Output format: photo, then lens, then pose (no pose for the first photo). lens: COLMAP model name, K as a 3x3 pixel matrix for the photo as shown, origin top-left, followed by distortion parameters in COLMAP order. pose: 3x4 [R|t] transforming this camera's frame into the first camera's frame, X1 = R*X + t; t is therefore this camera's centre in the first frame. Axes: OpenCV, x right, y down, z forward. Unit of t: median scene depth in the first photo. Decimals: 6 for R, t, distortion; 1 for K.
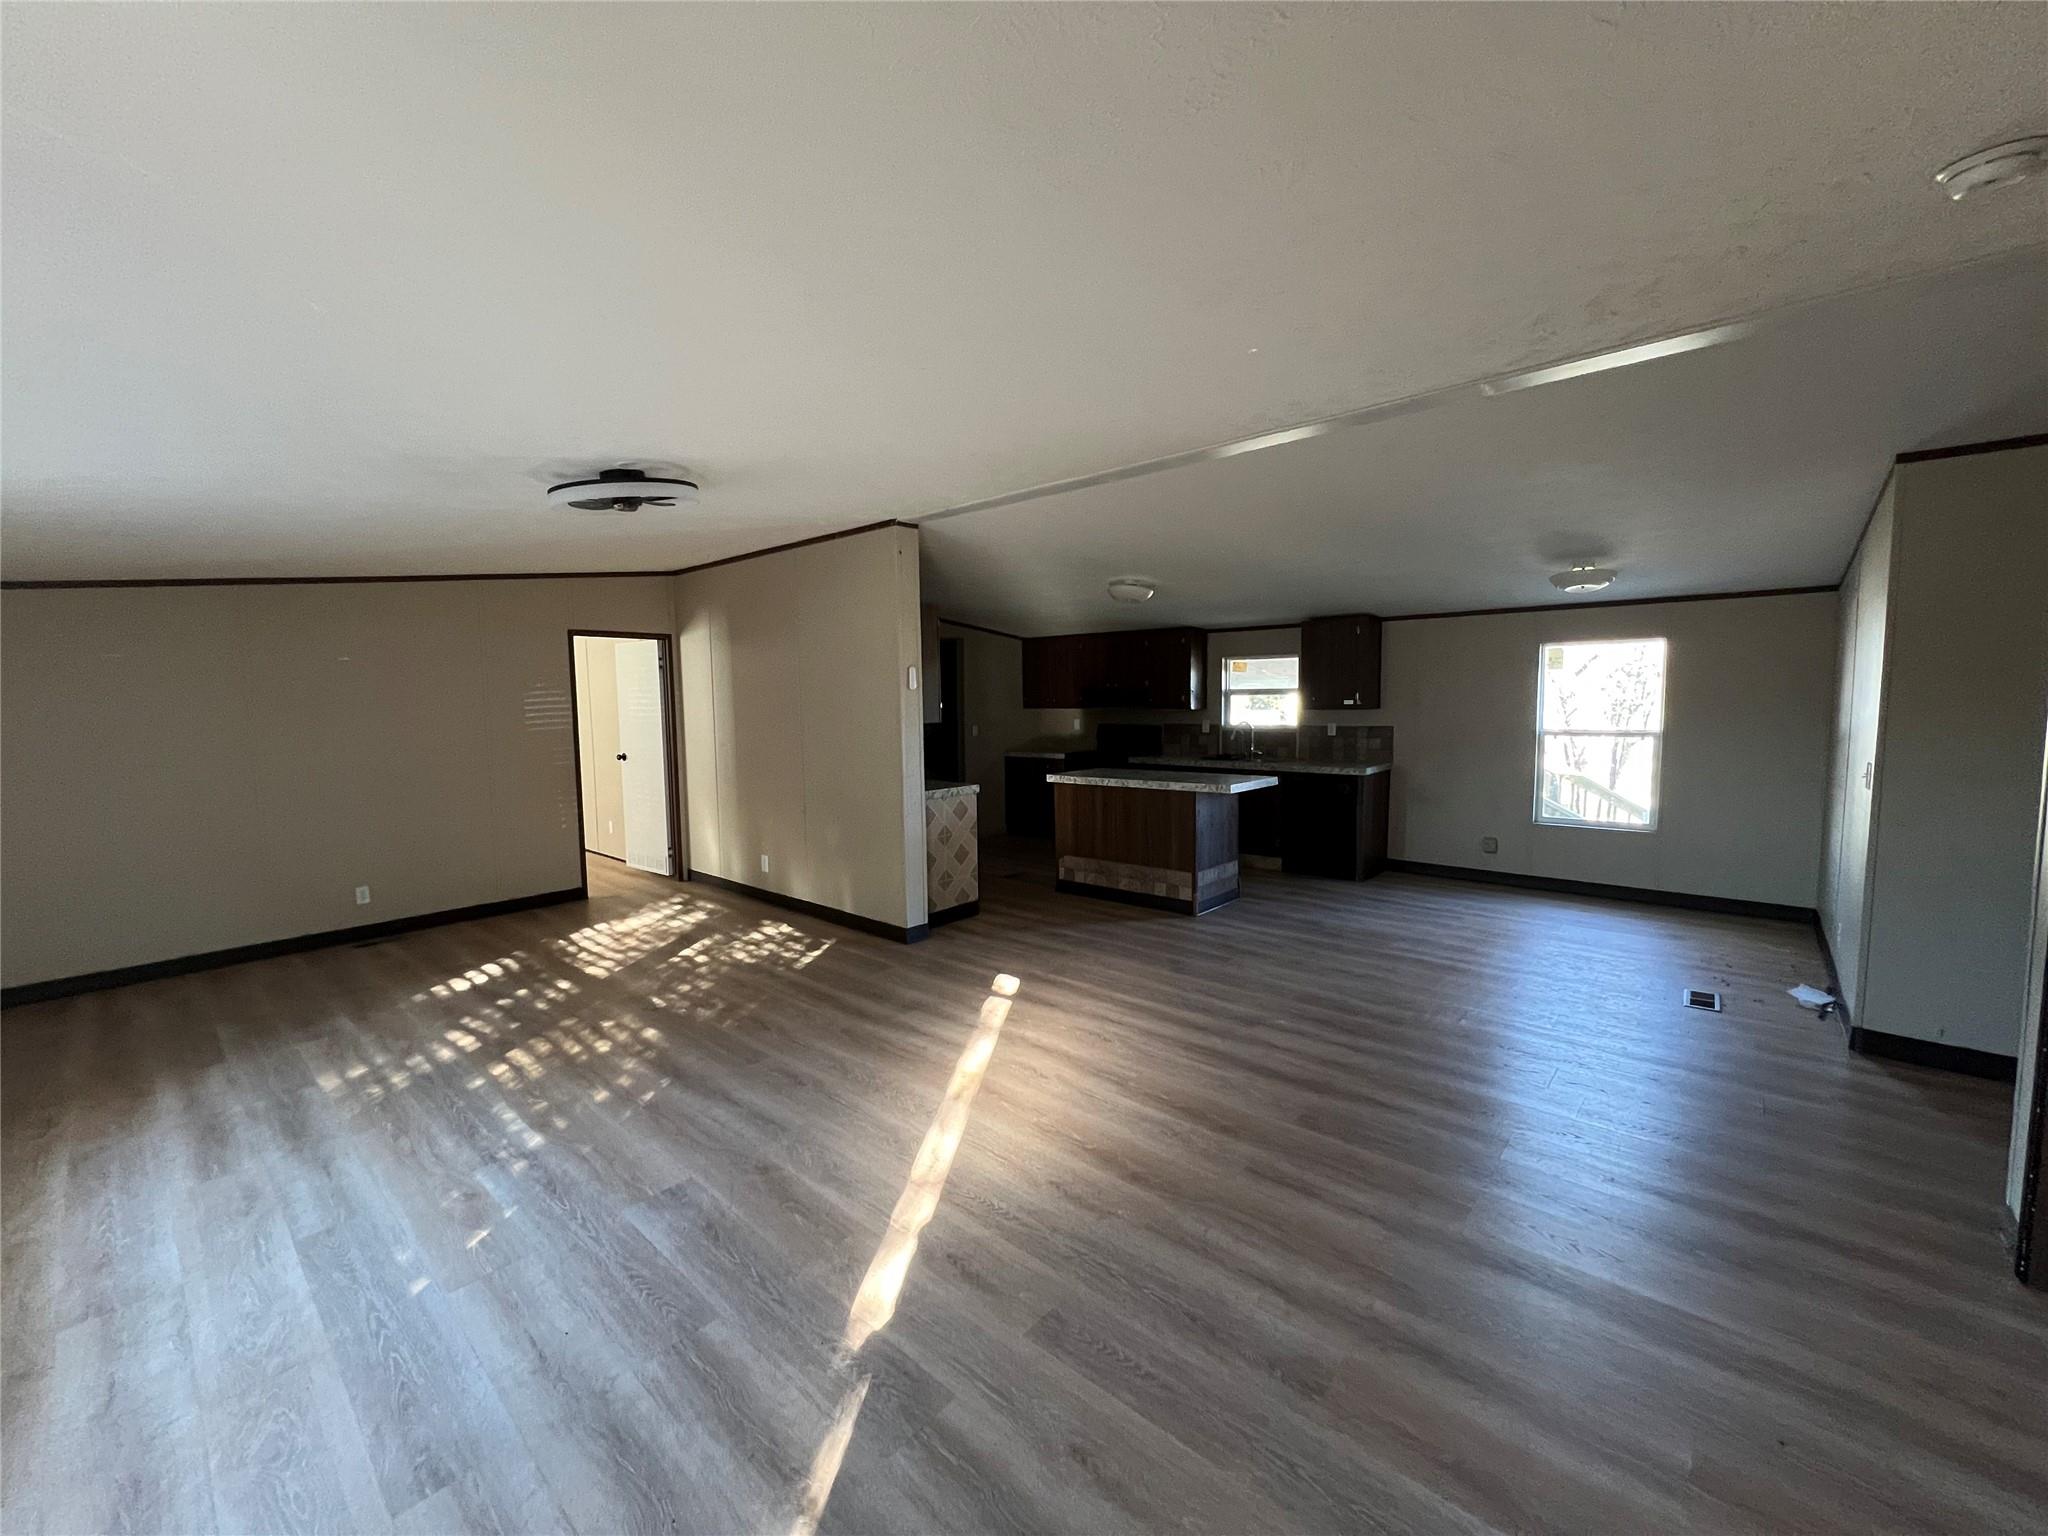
lens RADIAL K [[820.1, 0, 1025.9], [0, 820.1, 774.8], [0, 0, 1]] dist [0.000126, -0.000008]
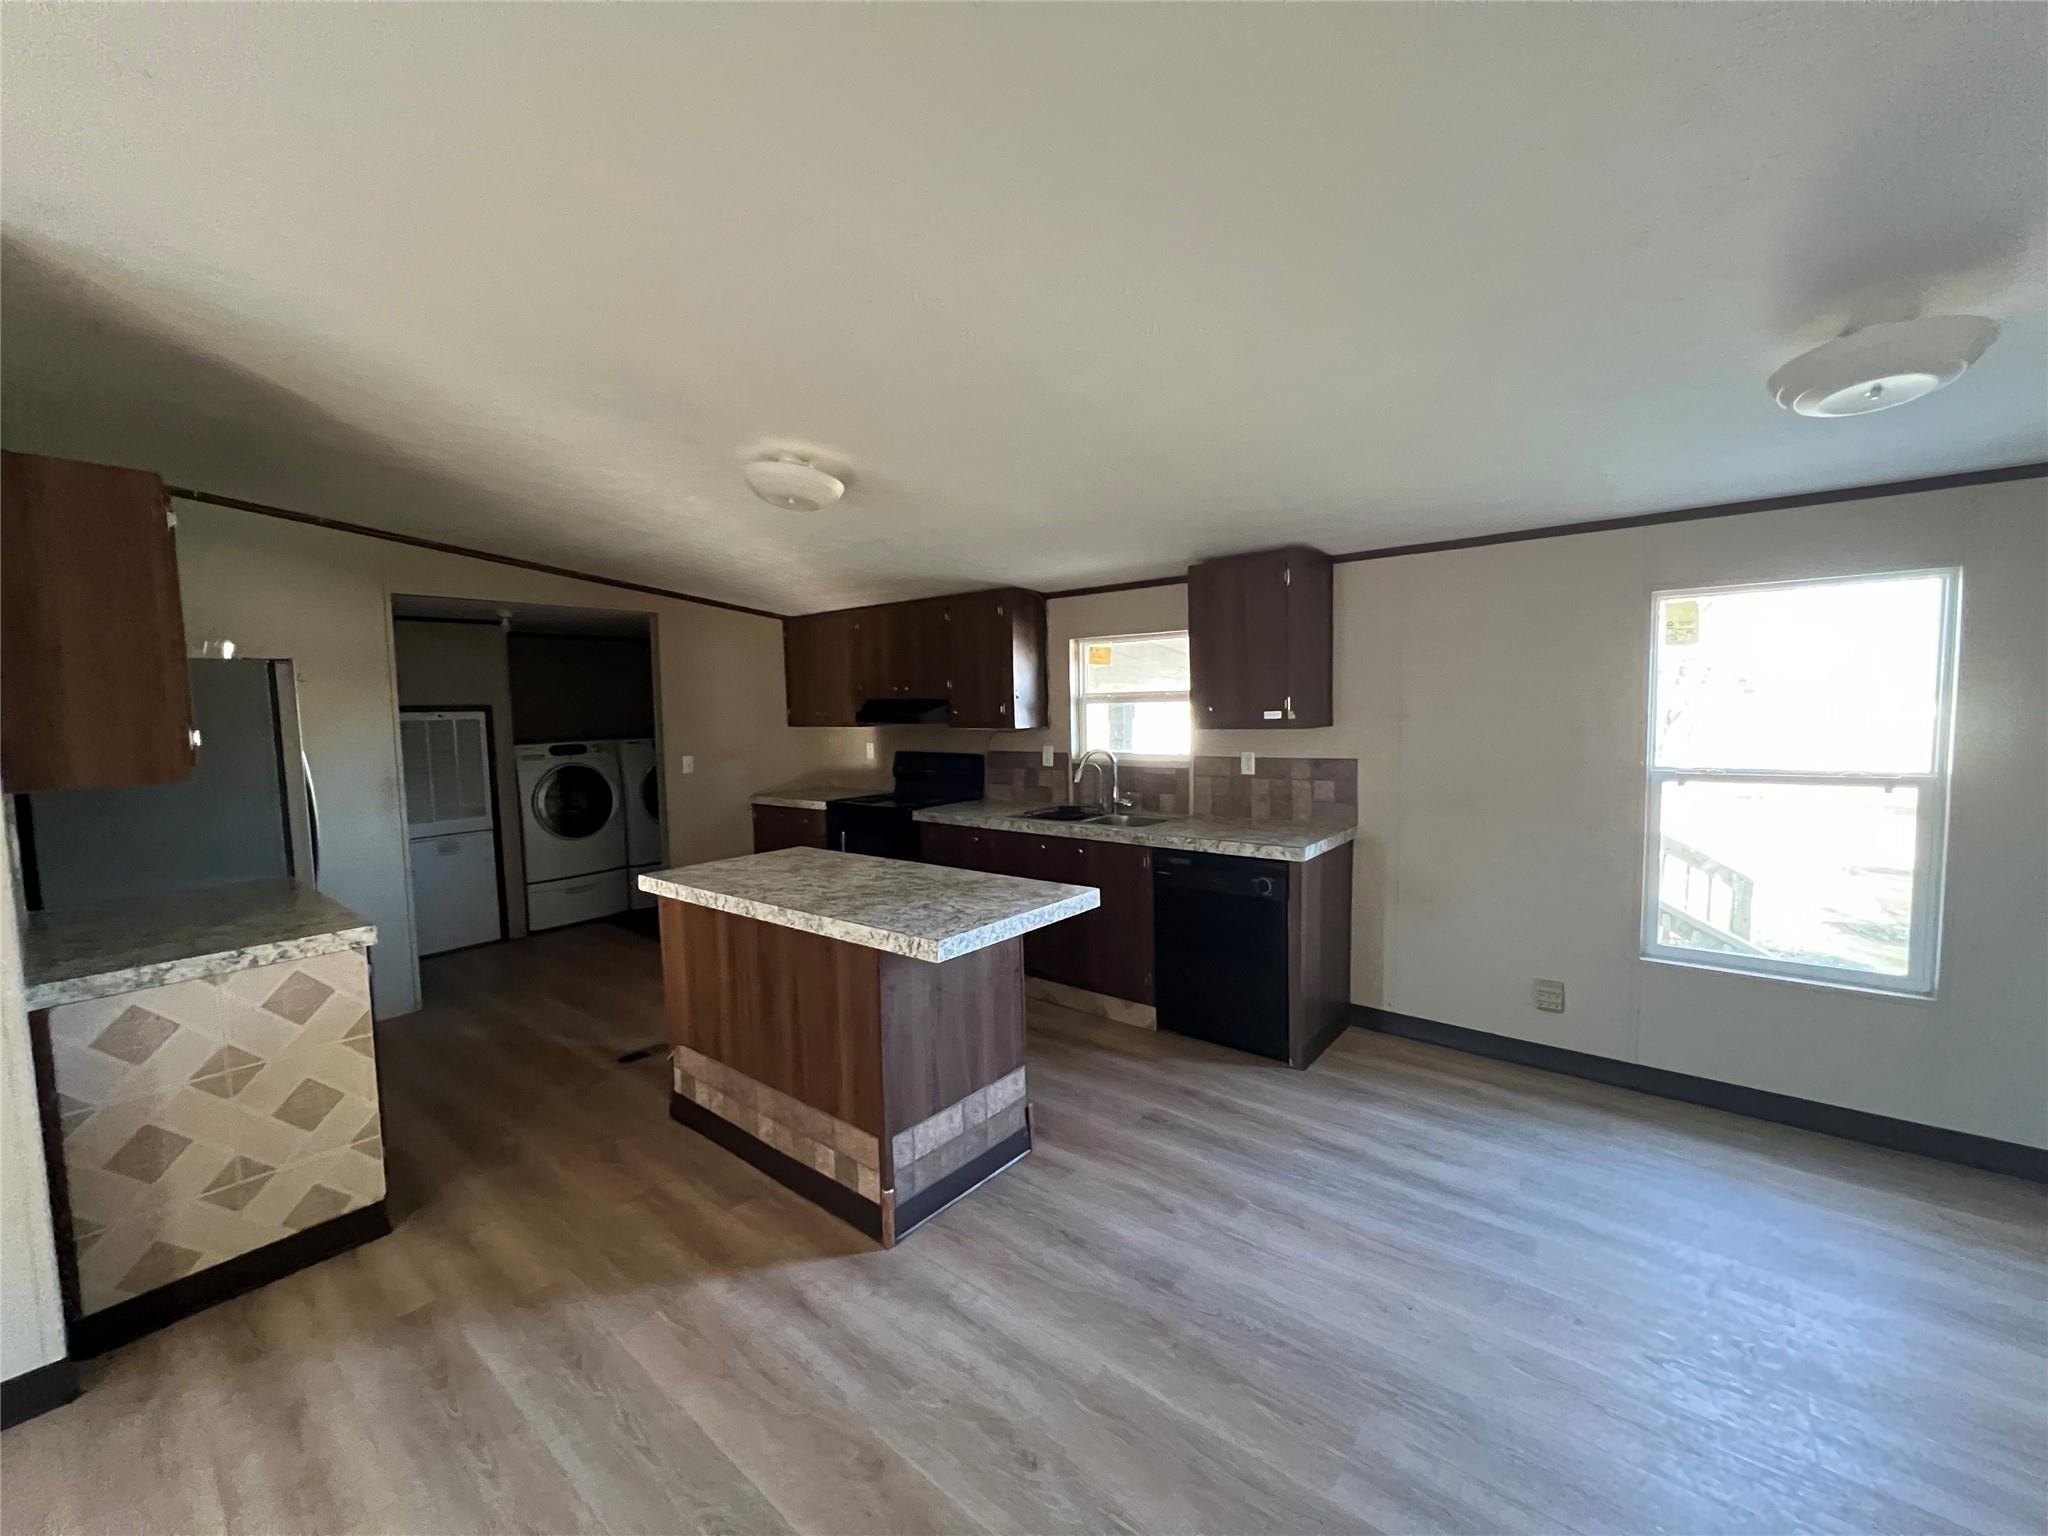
lens RADIAL K [[824.3, 0, 1024.0], [0, 824.3, 768.0], [0, 0, 1]] dist [0.000426, 0.000040]
pose [[0.999379, -0.012173, 0.033064, 0.214656], [0.012798, 0.999742, -0.018743, -0.046278], [-0.032828, 0.019154, 0.999277, 0.473195]]
